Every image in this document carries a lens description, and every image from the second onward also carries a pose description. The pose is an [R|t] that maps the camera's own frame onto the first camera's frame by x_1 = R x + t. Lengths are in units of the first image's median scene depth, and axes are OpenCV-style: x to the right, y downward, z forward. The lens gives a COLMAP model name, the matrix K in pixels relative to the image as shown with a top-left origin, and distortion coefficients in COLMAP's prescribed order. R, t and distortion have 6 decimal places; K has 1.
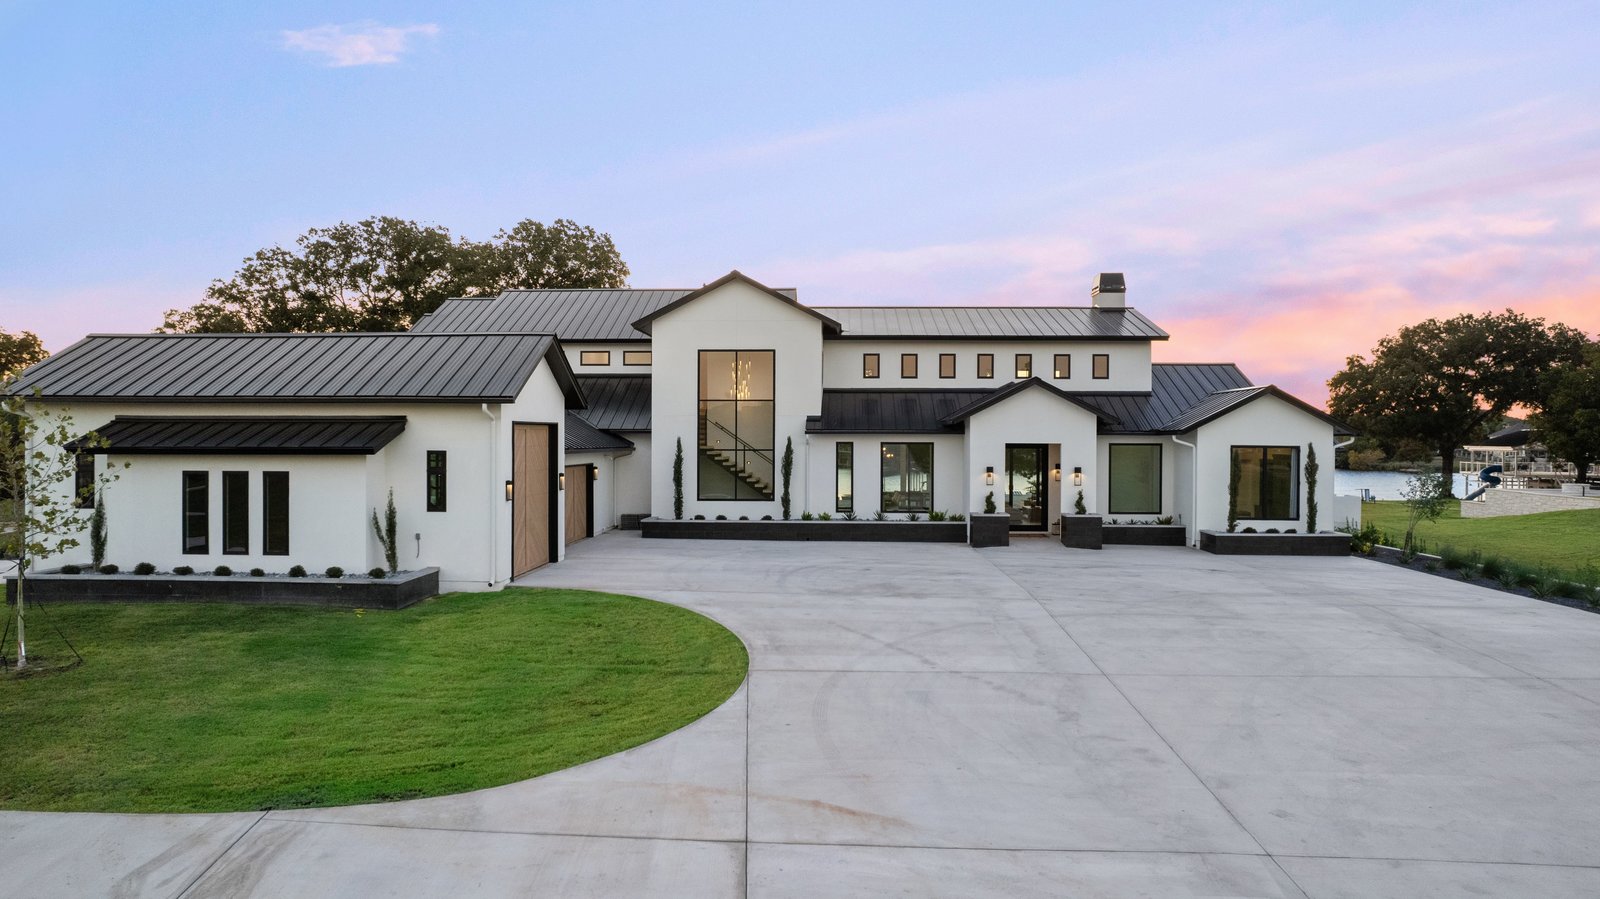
lens RADIAL K [[1020.7, 0, 792.0], [0, 1020.7, 451.3], [0, 0, 1]] dist [-0.069487, 0.062976]
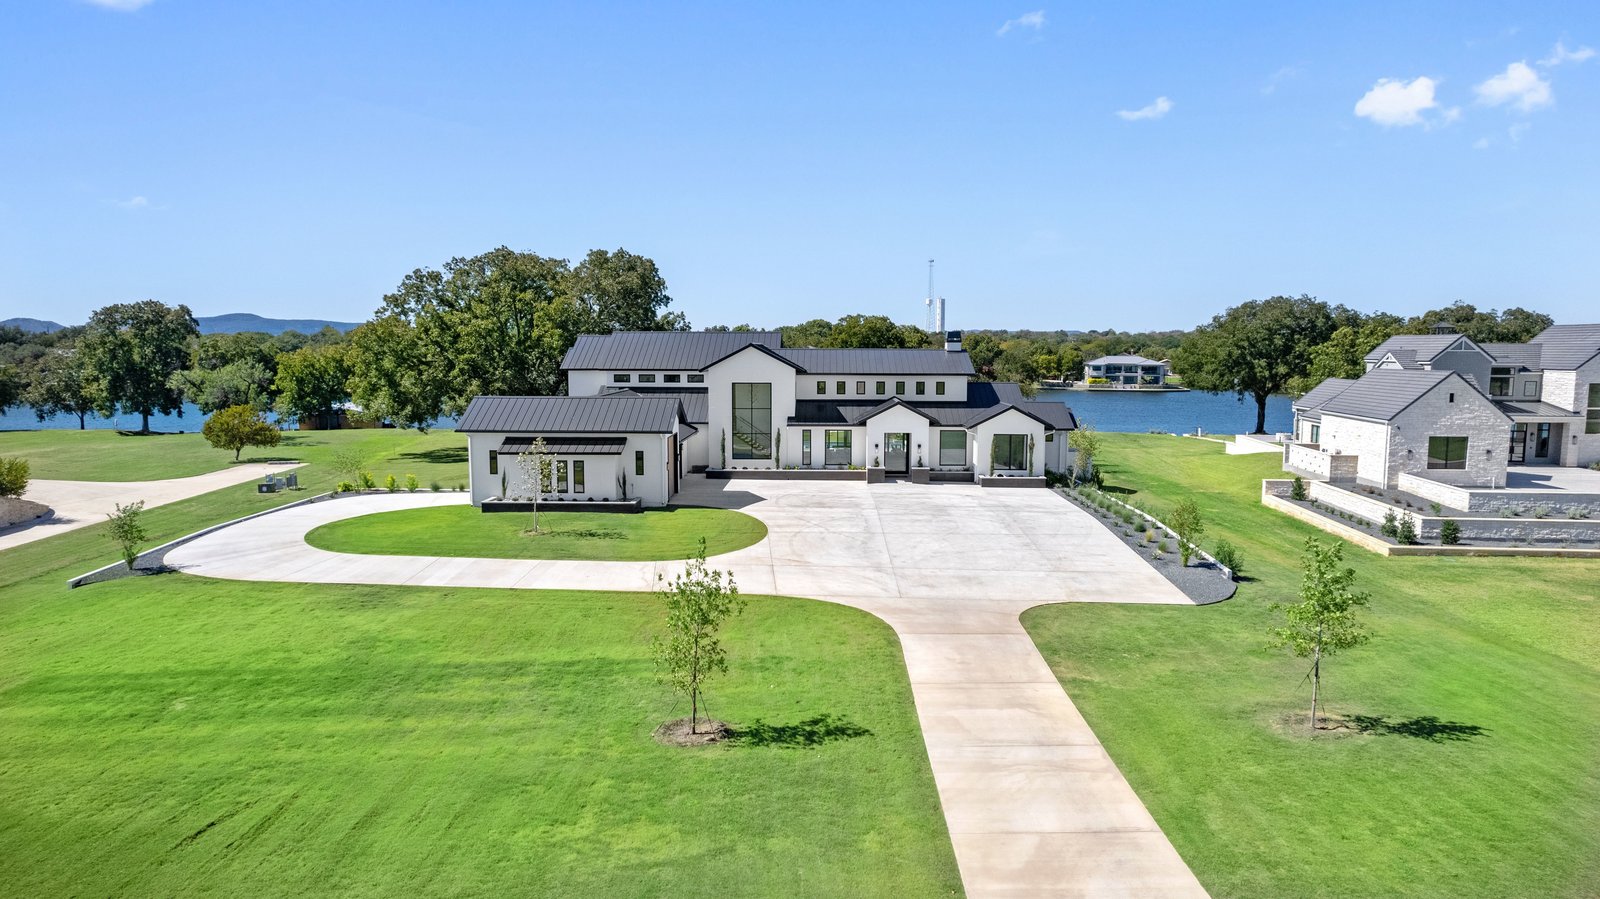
lens RADIAL K [[1020.7, 0, 792.0], [0, 1020.7, 451.3], [0, 0, 1]] dist [-0.069487, 0.062976]
pose [[0.999849, -0.002258, 0.017235, -0.012301], [0.000670, 0.995798, 0.091573, -0.159353], [-0.017370, -0.091548, 0.995649, -1.050161]]
